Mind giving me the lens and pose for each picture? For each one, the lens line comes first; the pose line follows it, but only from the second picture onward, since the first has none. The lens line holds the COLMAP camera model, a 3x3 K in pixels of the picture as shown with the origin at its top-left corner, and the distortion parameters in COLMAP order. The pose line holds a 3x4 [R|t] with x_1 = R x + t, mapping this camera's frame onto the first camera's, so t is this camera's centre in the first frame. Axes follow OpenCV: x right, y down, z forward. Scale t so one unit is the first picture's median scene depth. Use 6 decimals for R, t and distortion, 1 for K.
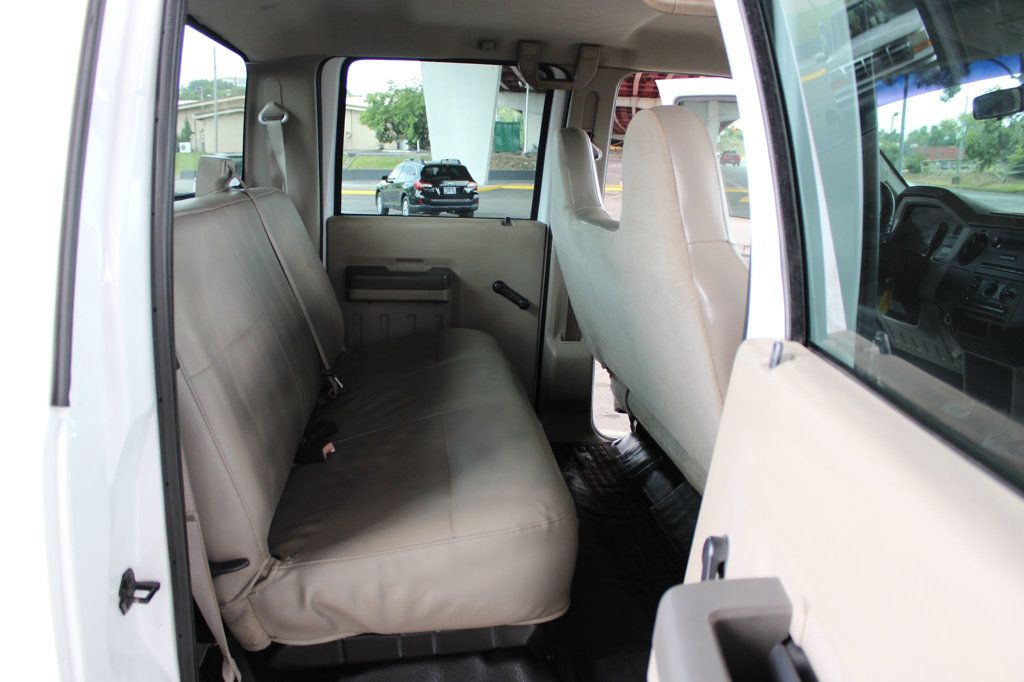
lens RADIAL K [[857.8, 0, 512.0], [0, 857.8, 341.0], [0, 0, 1]] dist [-0.171582, 0.166911]
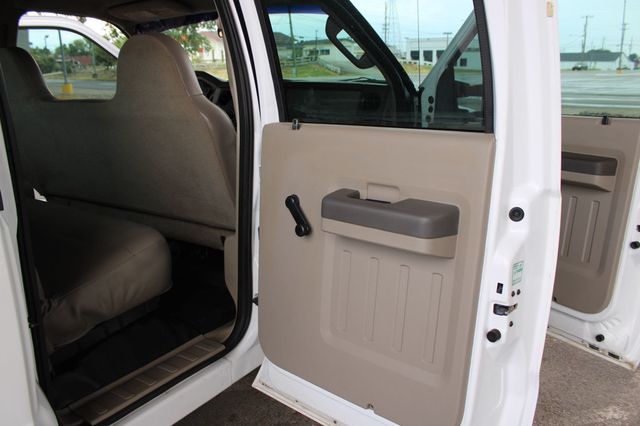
lens RADIAL K [[536.1, 0, 320.0], [0, 536.1, 213.0], [0, 0, 1]] dist [-0.171582, 0.166911]
pose [[0.596680, -0.224676, 0.770385, -0.697852], [0.175734, 0.973288, 0.147741, 0.031274], [-0.783001, 0.047229, 0.620225, -0.089274]]
